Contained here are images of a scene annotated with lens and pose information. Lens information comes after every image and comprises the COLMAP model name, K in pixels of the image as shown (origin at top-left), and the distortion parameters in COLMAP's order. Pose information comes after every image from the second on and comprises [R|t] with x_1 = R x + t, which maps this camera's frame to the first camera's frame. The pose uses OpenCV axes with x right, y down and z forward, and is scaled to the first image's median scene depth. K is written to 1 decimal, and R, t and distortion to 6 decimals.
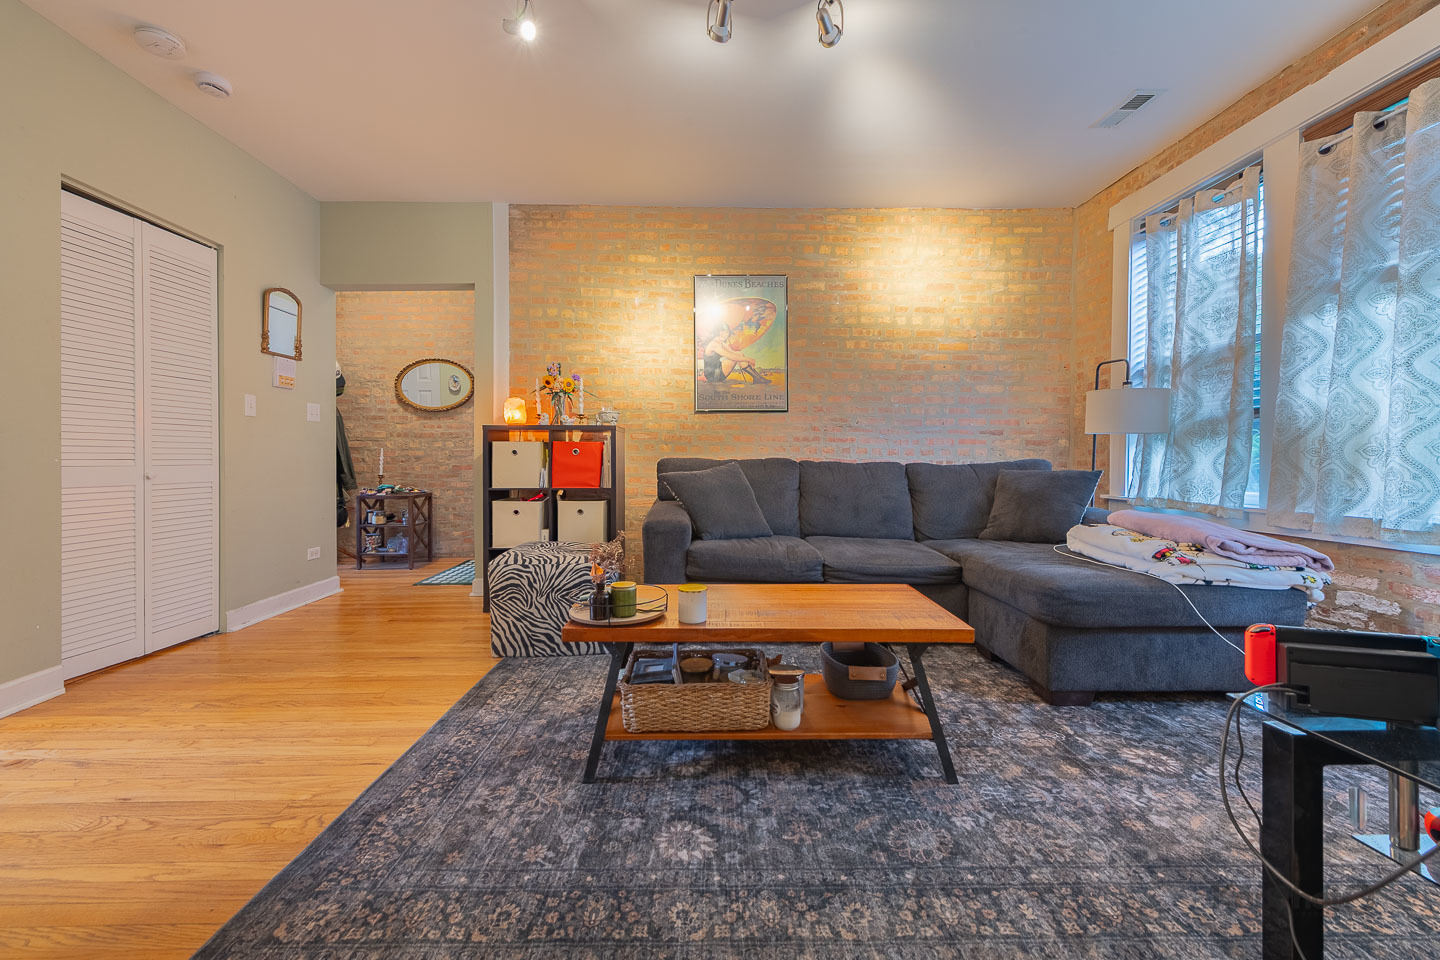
lens RADIAL K [[550.0, 0, 709.3], [0, 550.0, 466.1], [0, 0, 1]] dist [0.012879, -0.001151]
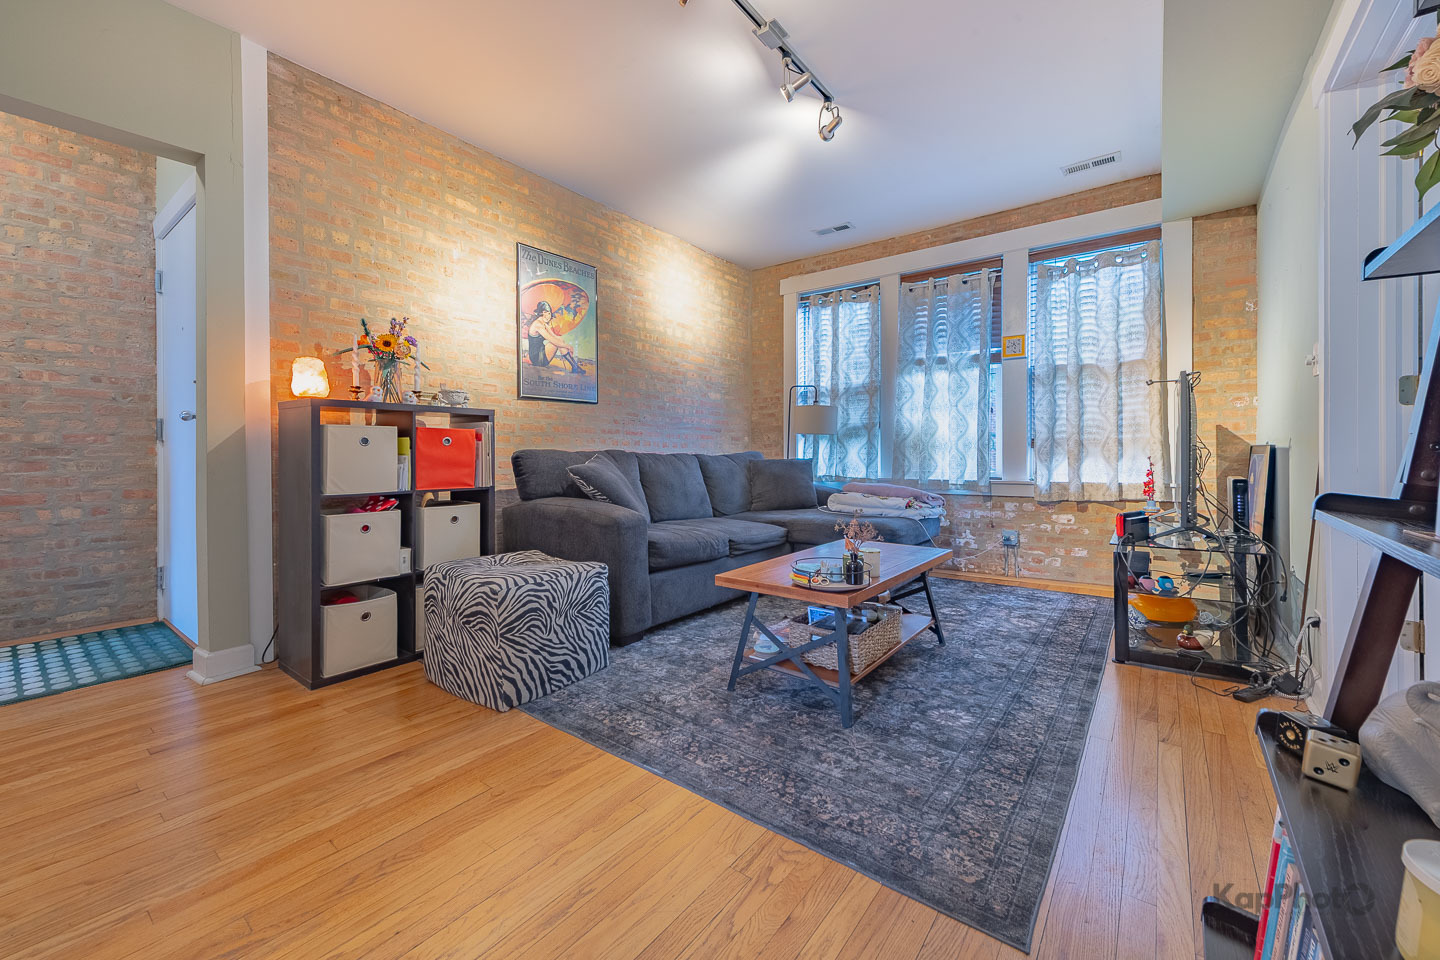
lens RADIAL K [[580.3, 0, 693.6], [0, 580.3, 457.6], [0, 0, 1]] dist [0.005383, -0.002349]
pose [[0.631825, -0.008437, 0.775065, -0.572120], [0.013196, 0.999913, 0.000127, 0.001073], [-0.774999, 0.010148, 0.631881, 0.198996]]
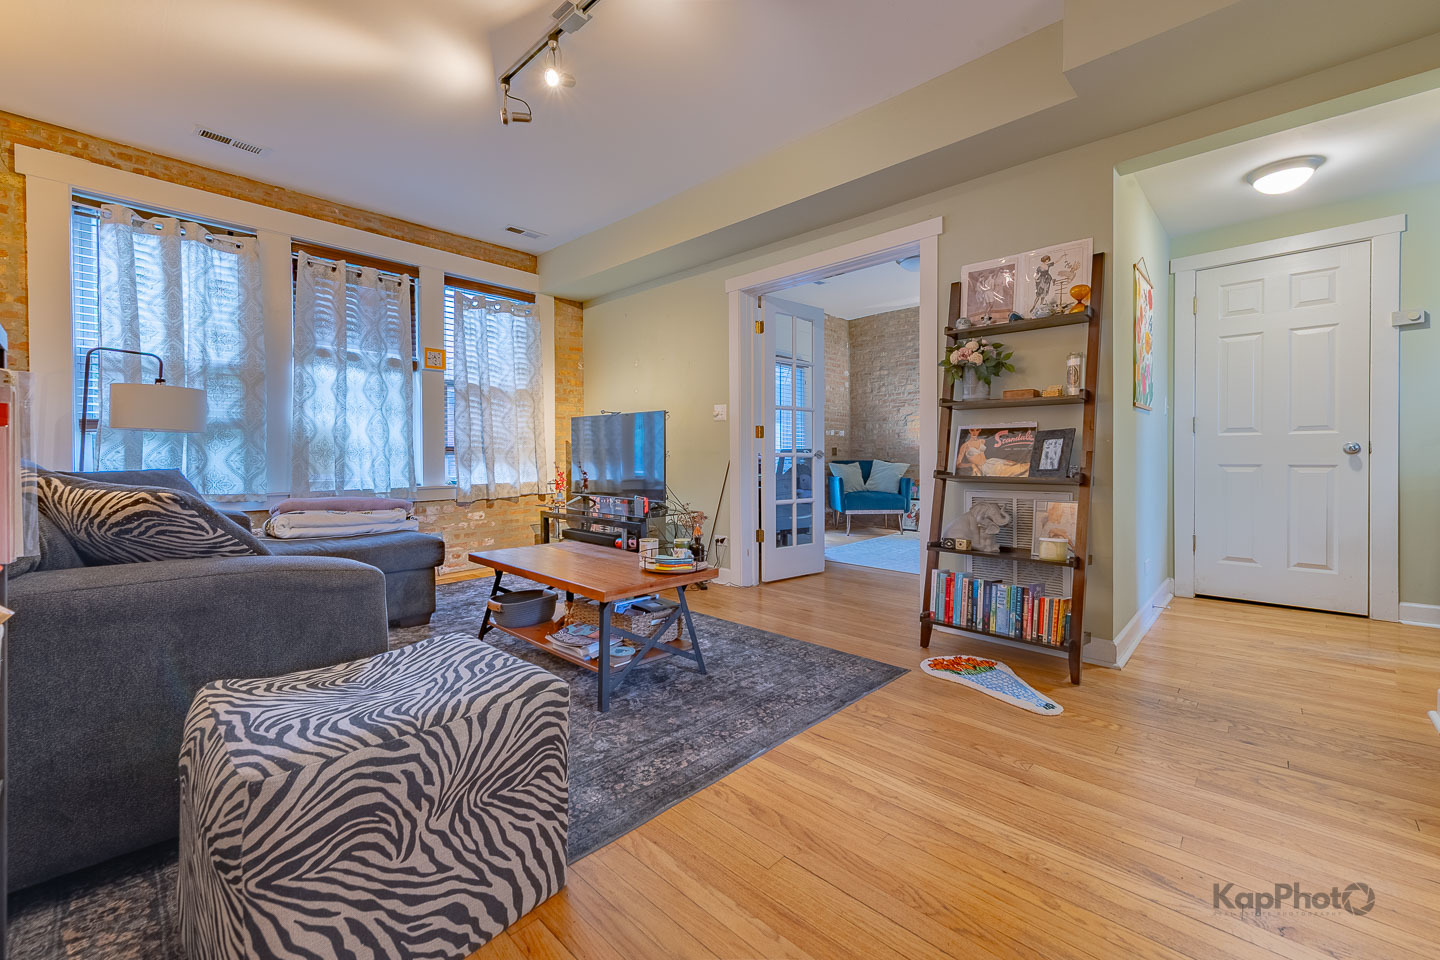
lens RADIAL K [[580.3, 0, 720.0], [0, 580.3, 462.2], [0, 0, 1]] dist [0.005383, -0.002349]
pose [[-0.721320, -0.002337, 0.692598, -0.554211], [0.013175, 0.999767, 0.017096, -0.006543], [-0.692477, 0.021457, -0.721121, 0.864746]]
